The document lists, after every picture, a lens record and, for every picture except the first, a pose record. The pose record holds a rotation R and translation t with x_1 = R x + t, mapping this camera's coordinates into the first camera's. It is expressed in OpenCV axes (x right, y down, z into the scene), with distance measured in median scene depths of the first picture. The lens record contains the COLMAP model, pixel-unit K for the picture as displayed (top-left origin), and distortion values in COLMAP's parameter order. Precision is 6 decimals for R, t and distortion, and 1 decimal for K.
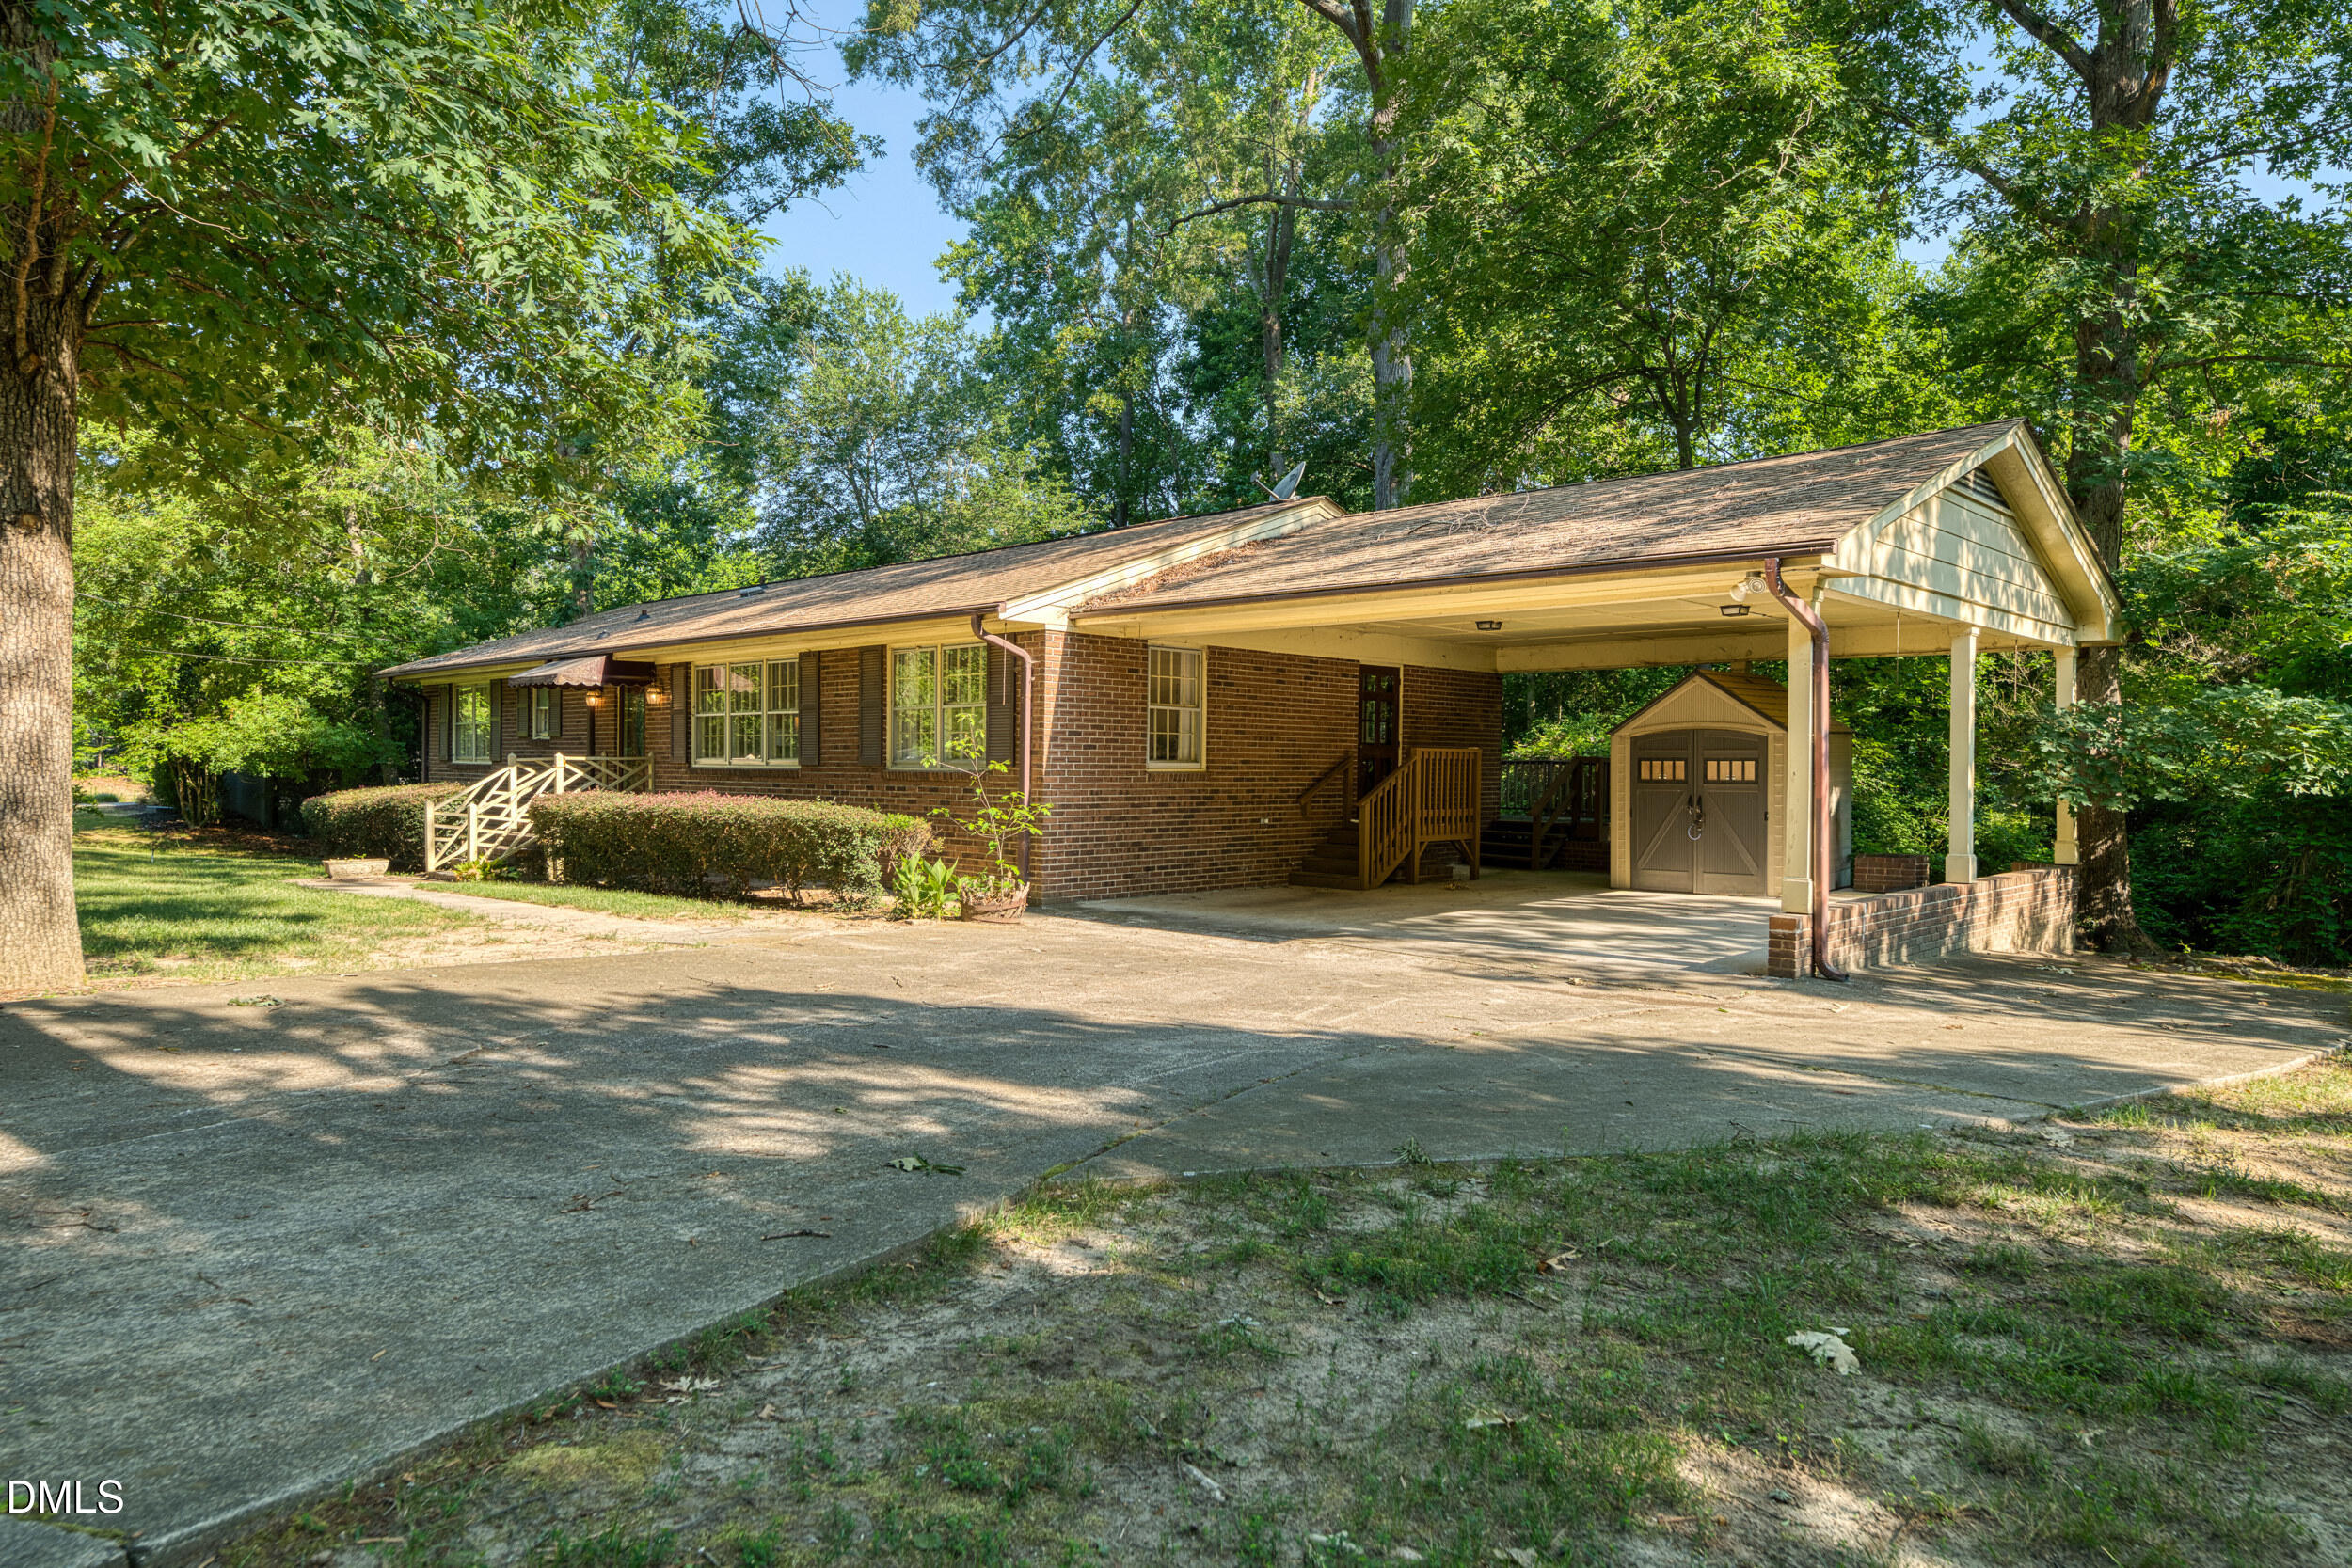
lens RADIAL K [[1452.5, 0, 1176.0], [0, 1452.5, 784.0], [0, 0, 1]] dist [-0.007278, -0.000530]
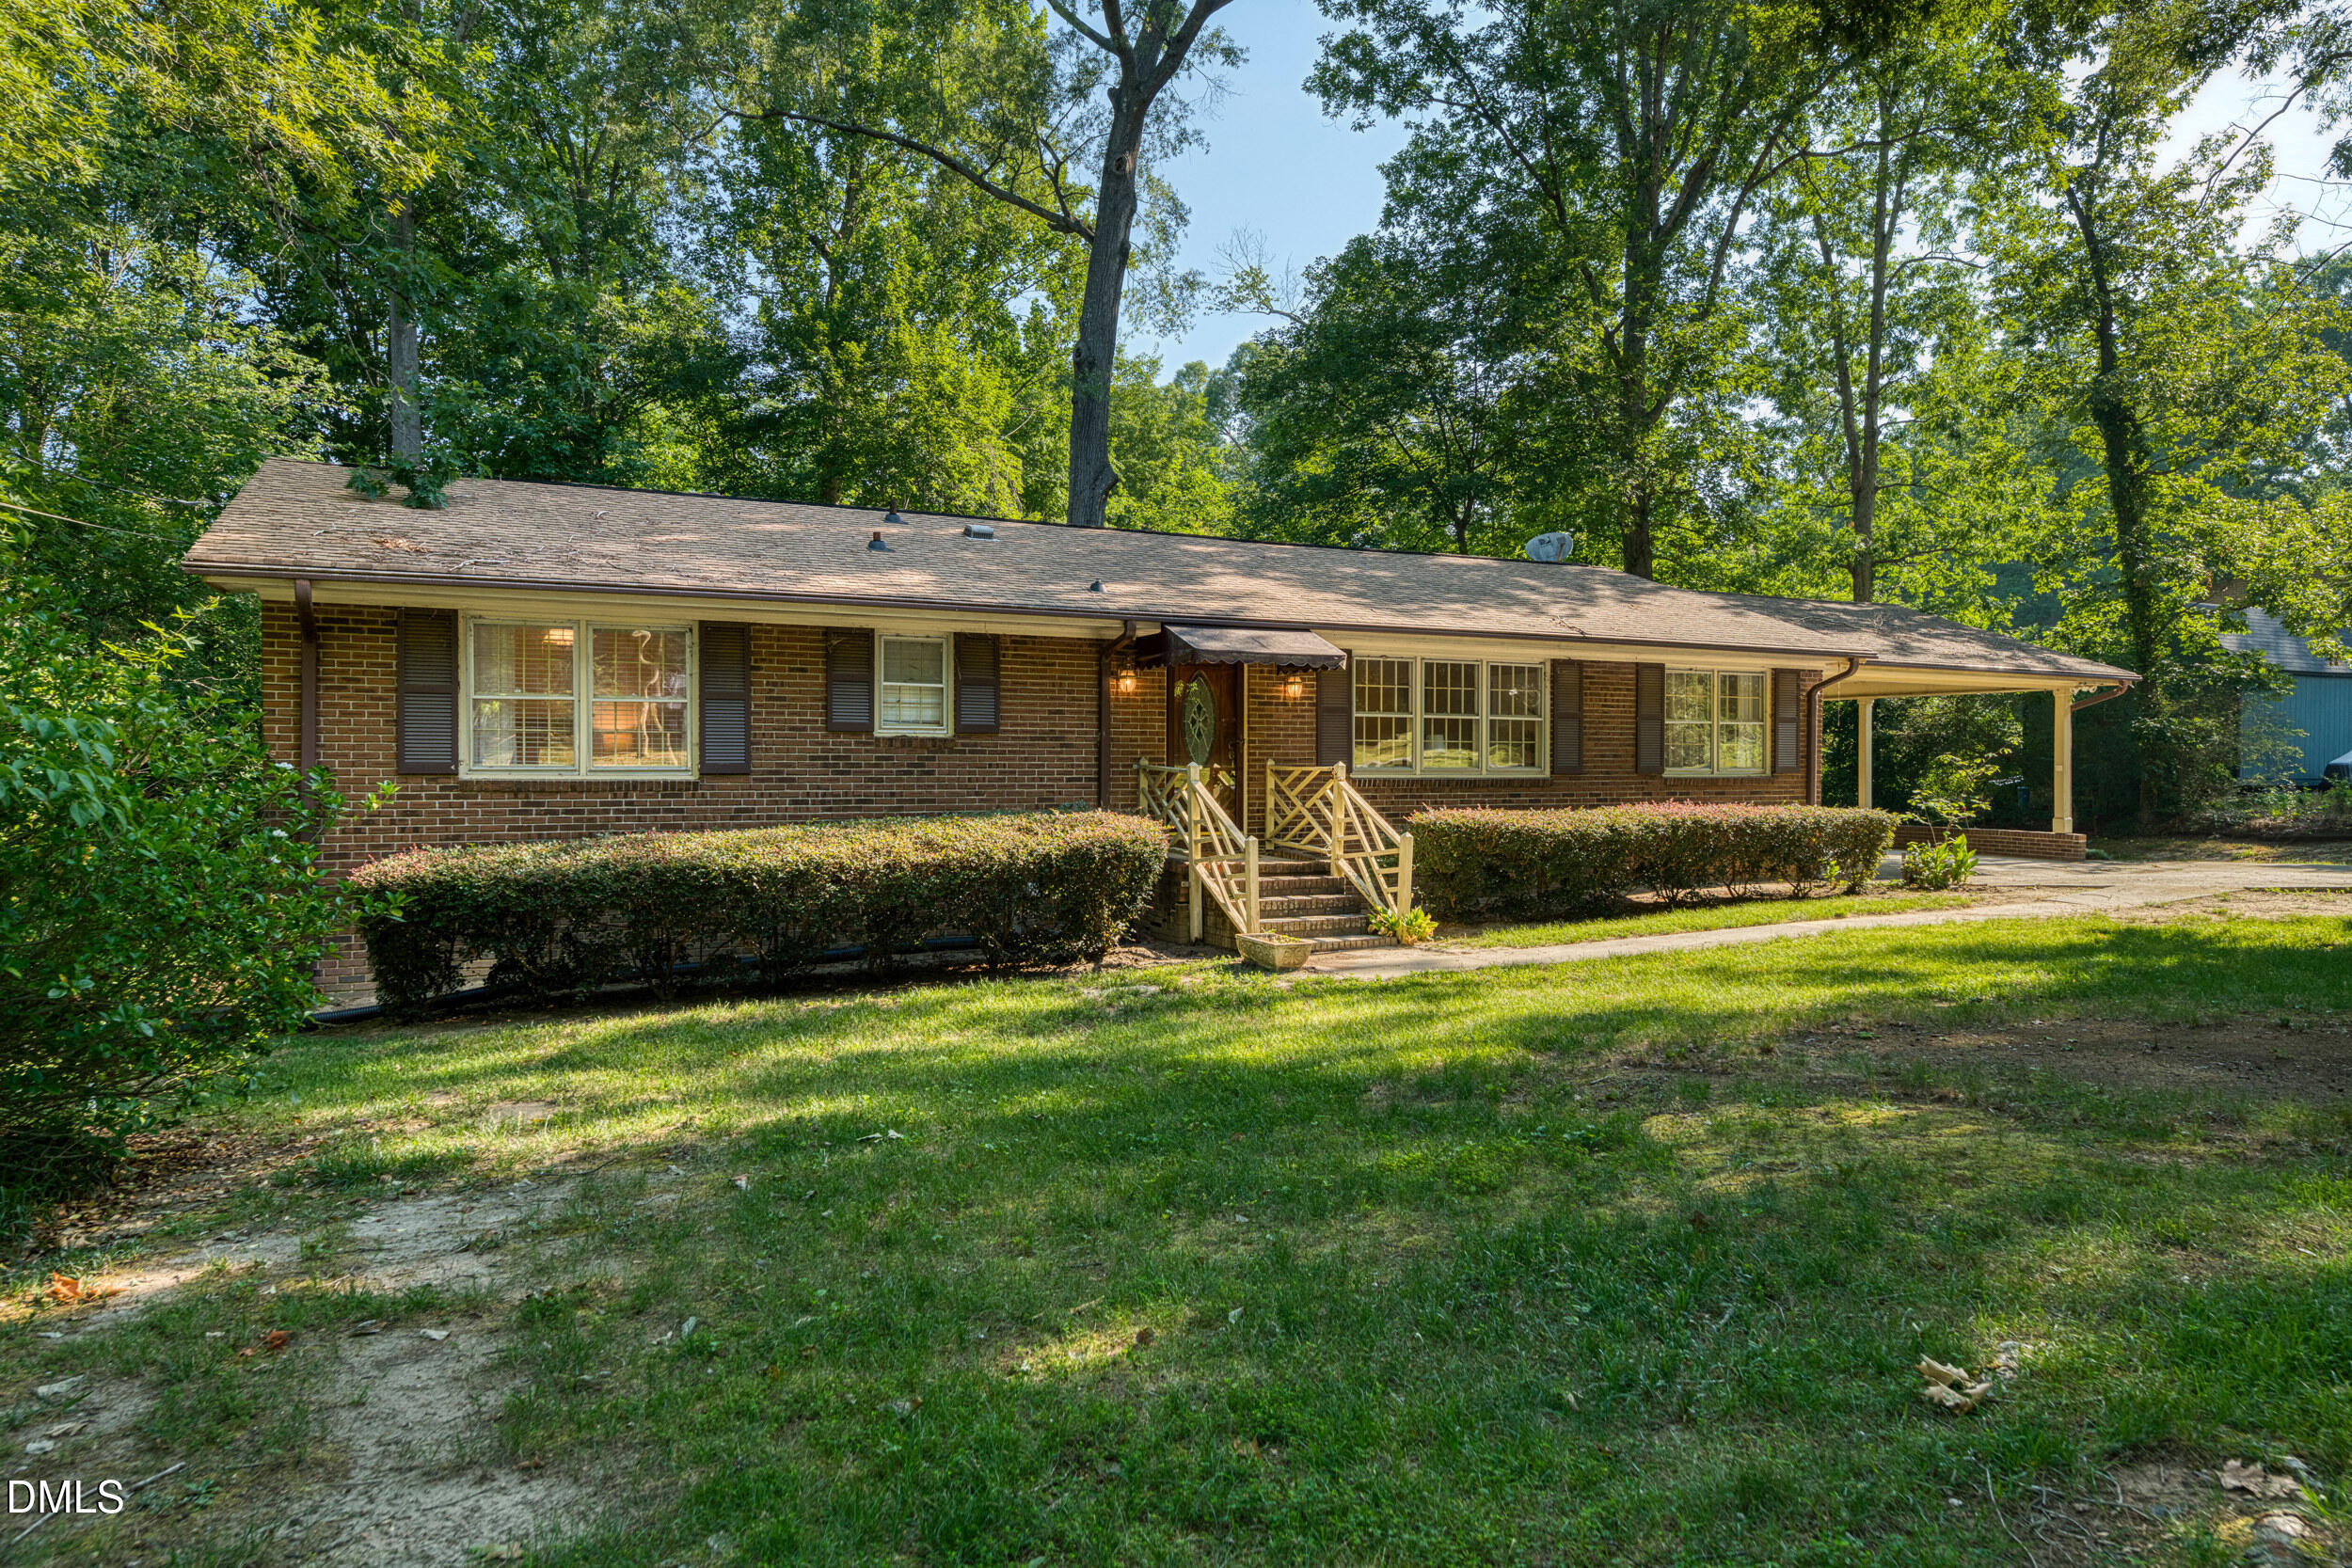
lens RADIAL K [[1452.5, 0, 1176.0], [0, 1452.5, 784.0], [0, 0, 1]] dist [-0.007278, -0.000530]
pose [[0.332222, -0.020904, 0.942969, -1.405057], [0.008145, 0.999781, 0.019294, -0.029097], [-0.943166, 0.001271, 0.332320, 1.004394]]
